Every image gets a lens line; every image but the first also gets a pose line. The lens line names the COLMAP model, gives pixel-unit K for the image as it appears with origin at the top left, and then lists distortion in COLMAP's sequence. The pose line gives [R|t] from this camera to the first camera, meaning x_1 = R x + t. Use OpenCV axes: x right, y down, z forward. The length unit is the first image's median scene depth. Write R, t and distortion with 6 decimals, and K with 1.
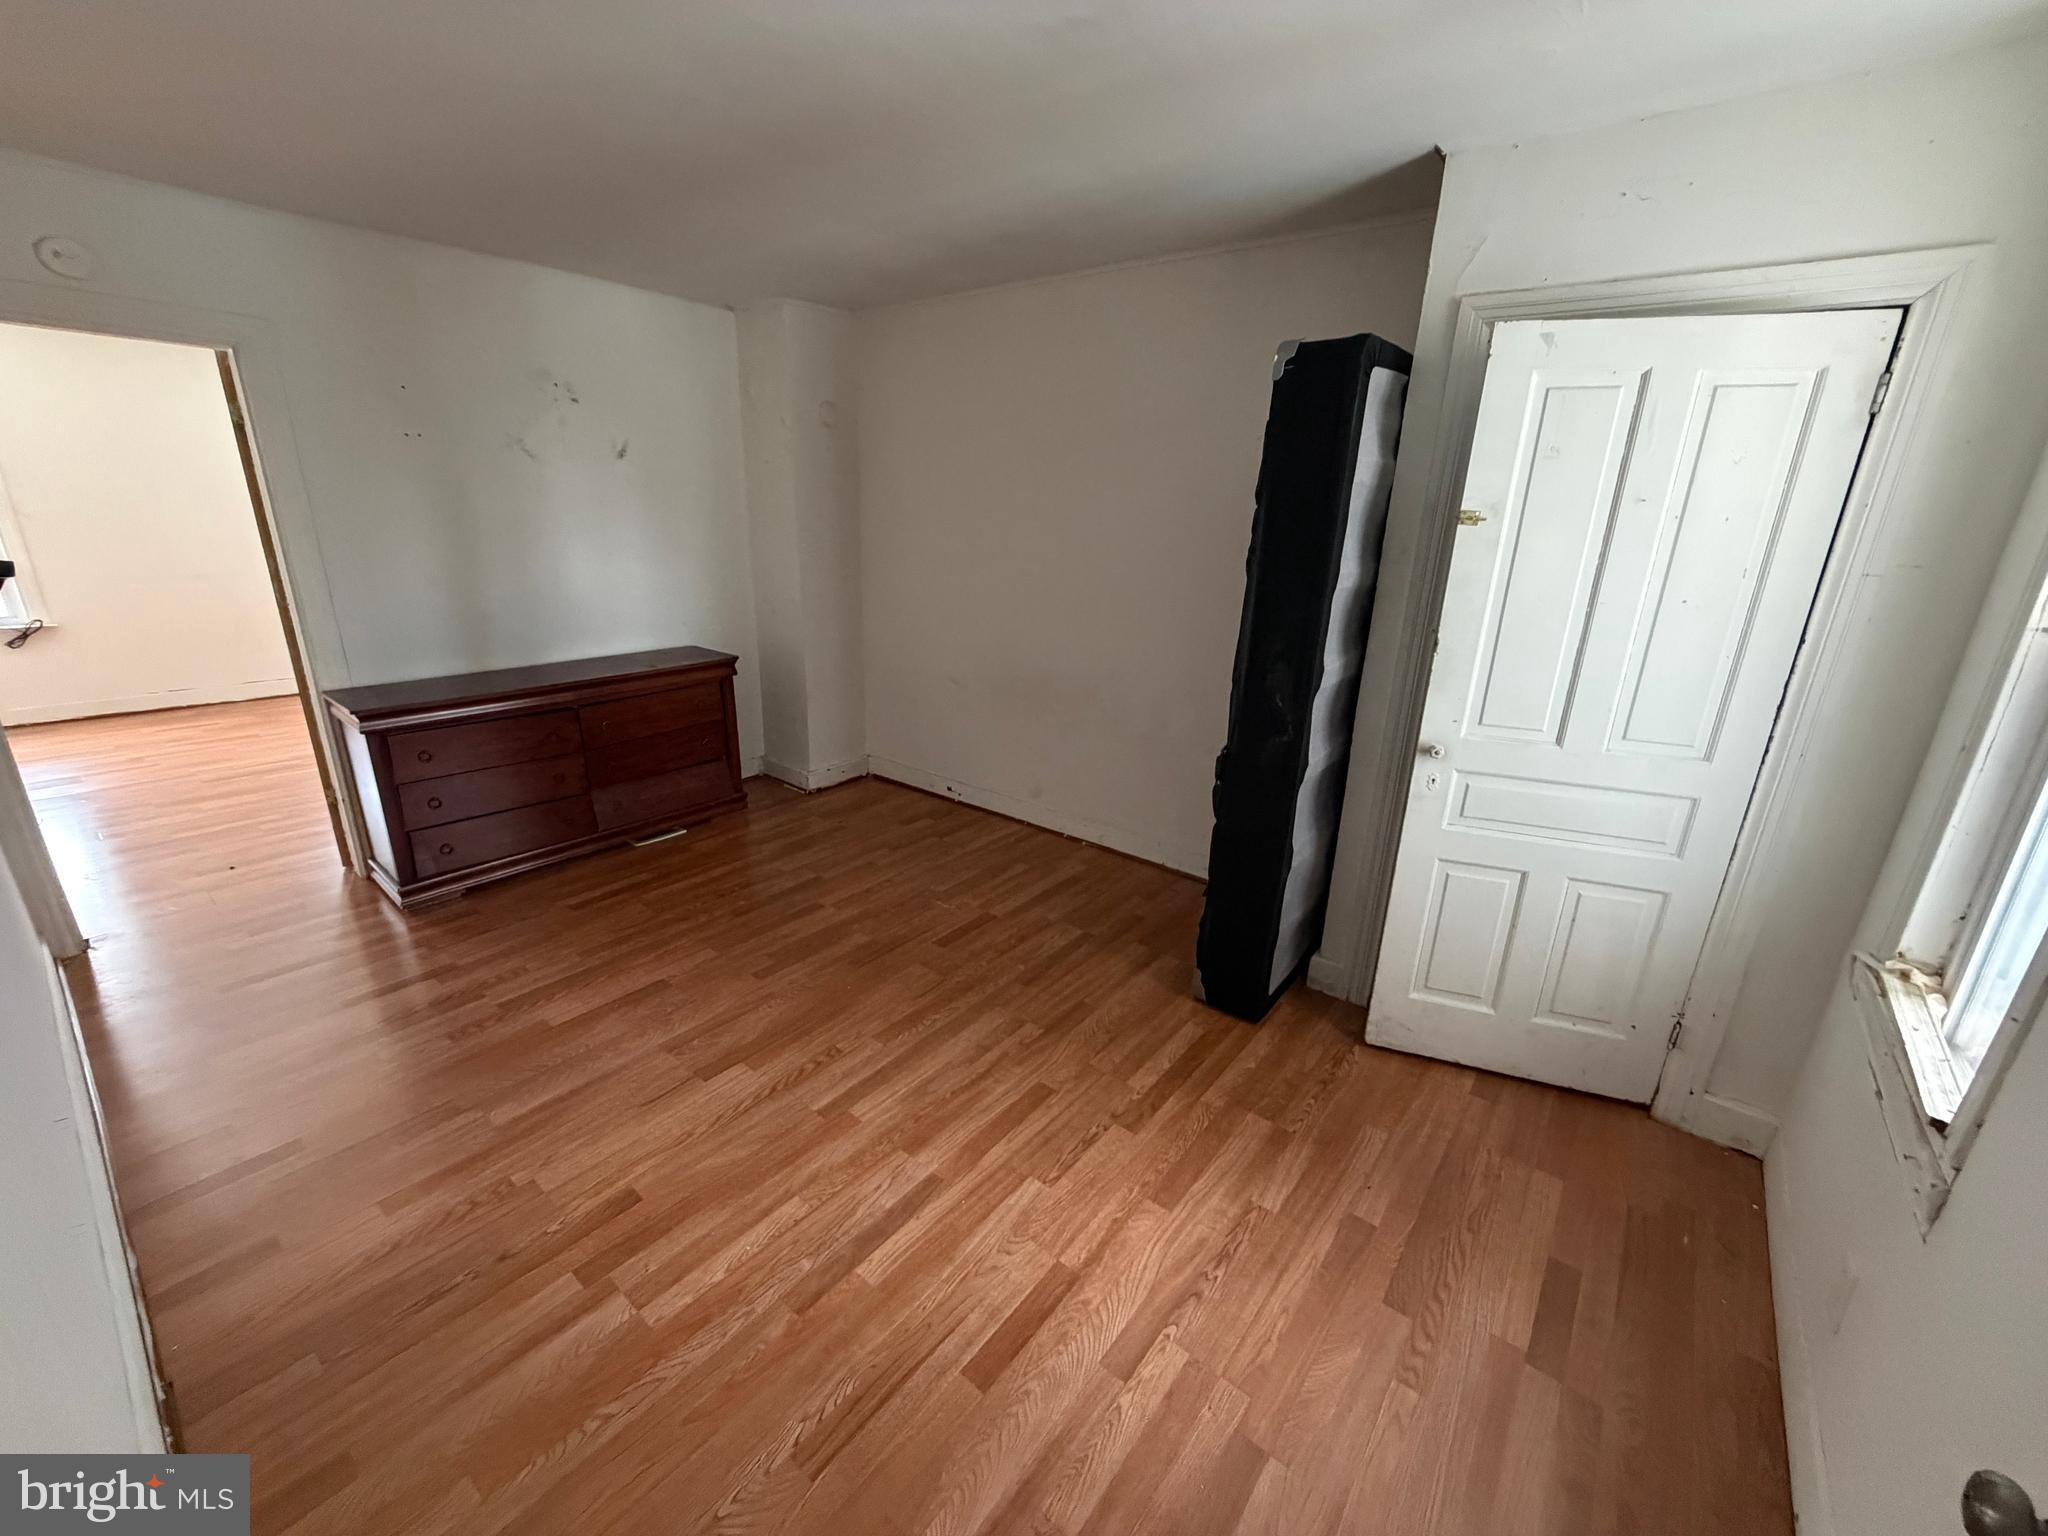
lens RADIAL K [[812.7, 0, 1038.7], [0, 812.7, 758.4], [0, 0, 1]] dist [0.000309, -0.000337]
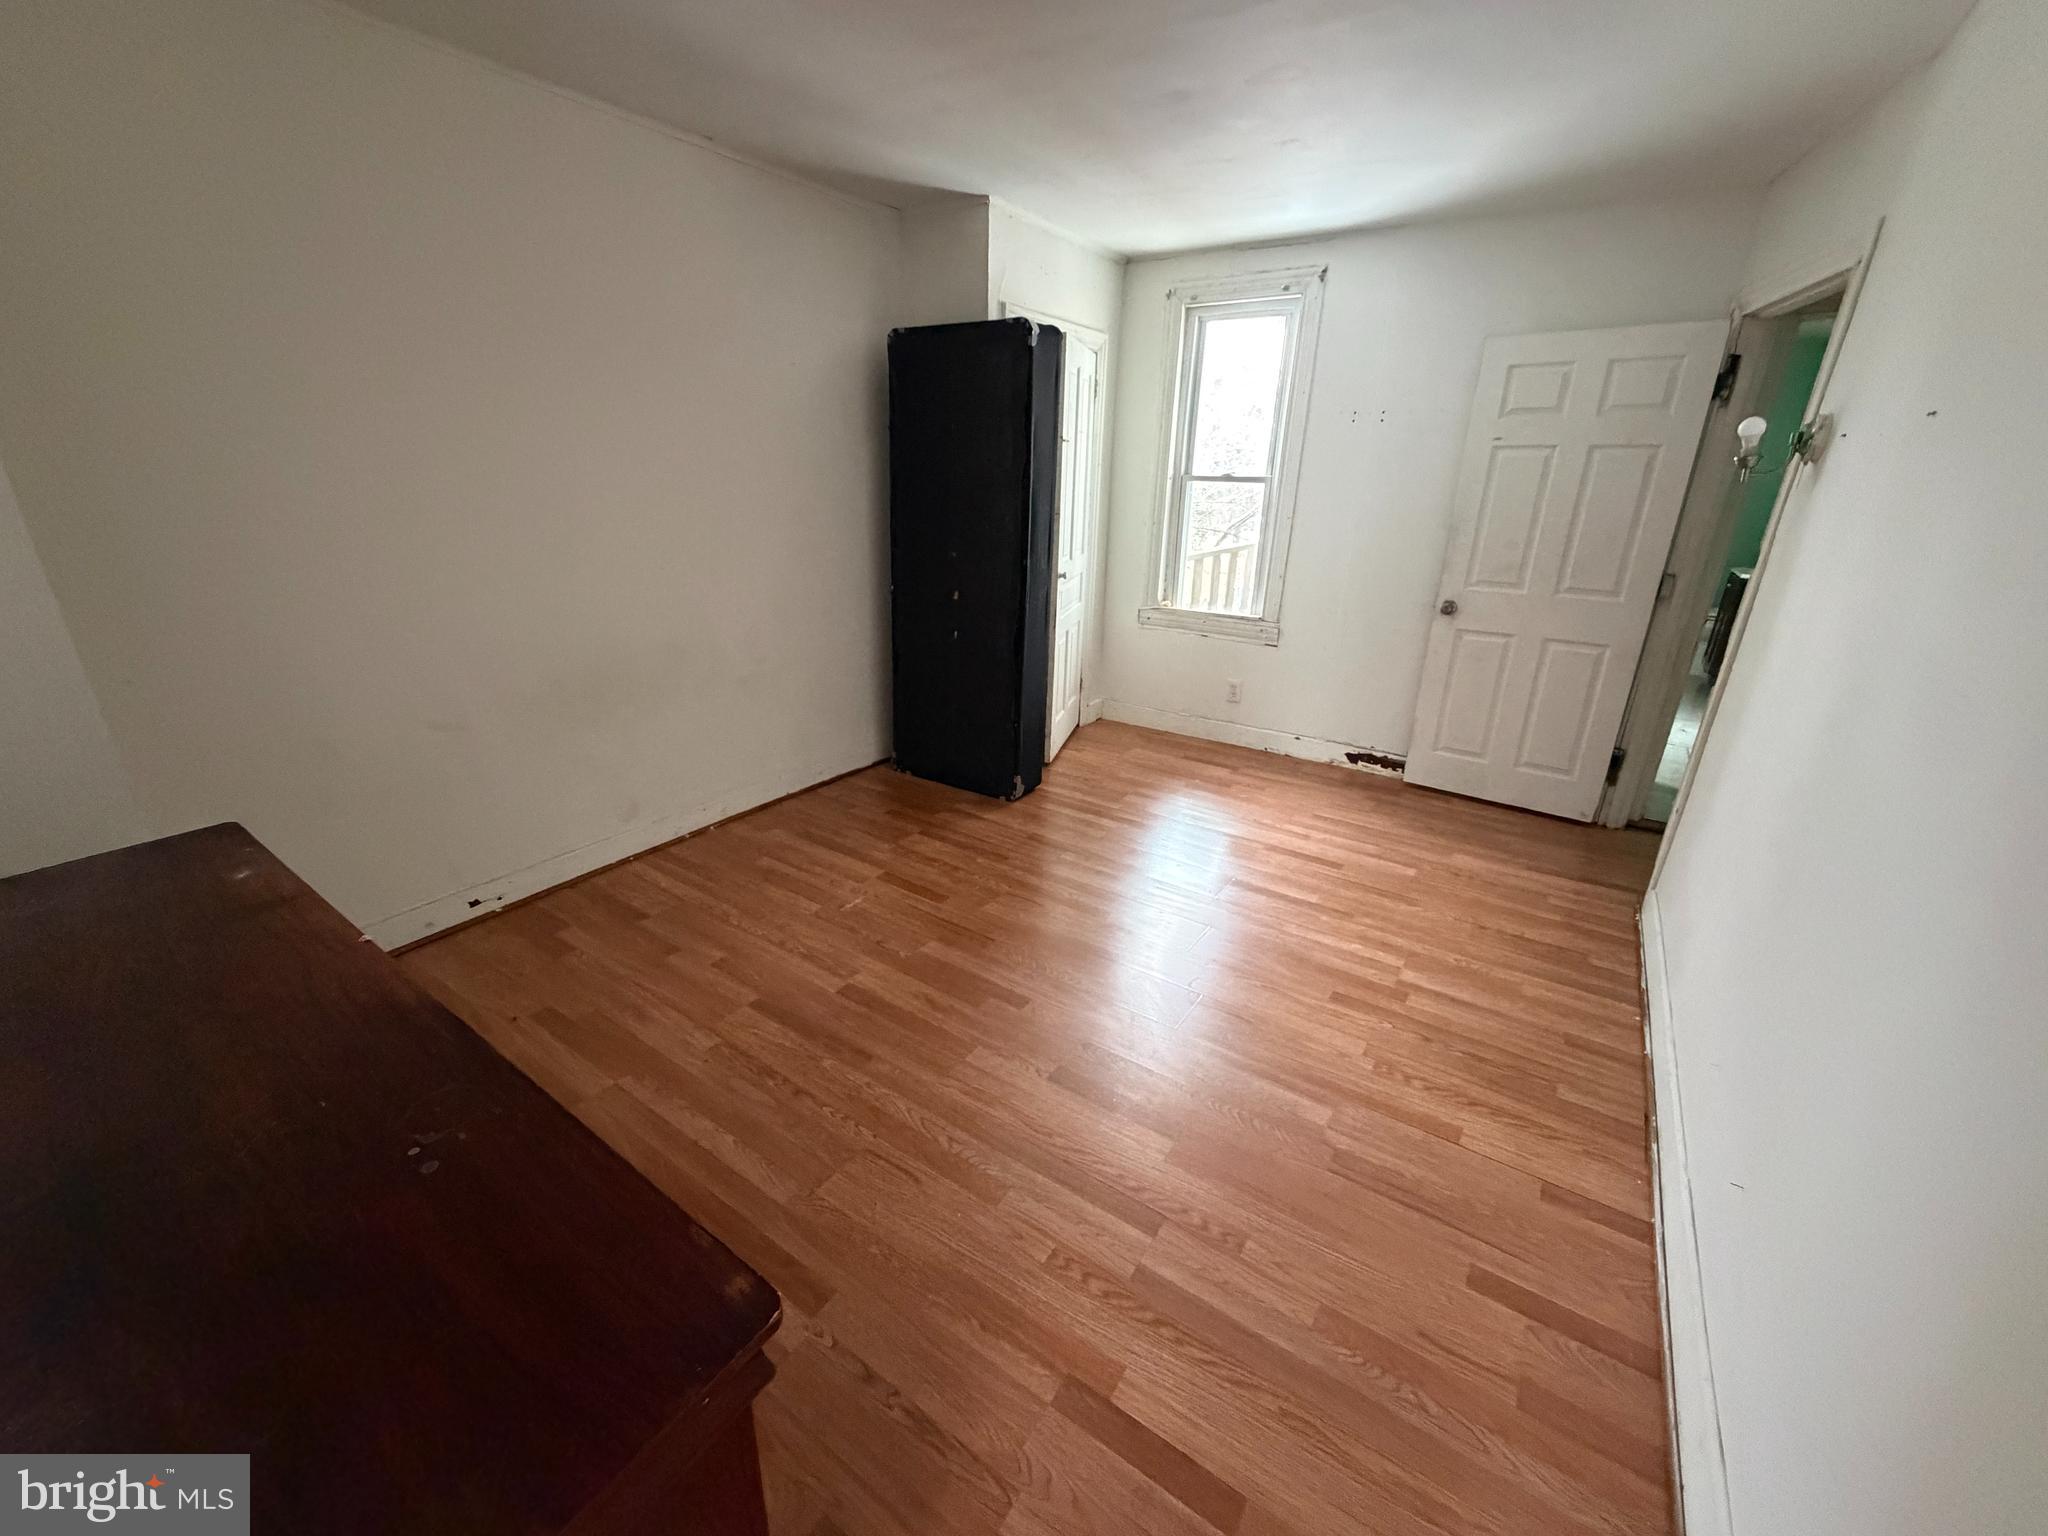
lens RADIAL K [[812.7, 0, 1011.9], [0, 812.7, 752.4], [0, 0, 1]] dist [0.000309, -0.000337]
pose [[-0.058161, -0.359915, 0.931170, -1.329771], [0.277150, 0.890263, 0.361414, -0.342982], [-0.959065, 0.279094, 0.047972, 1.162624]]
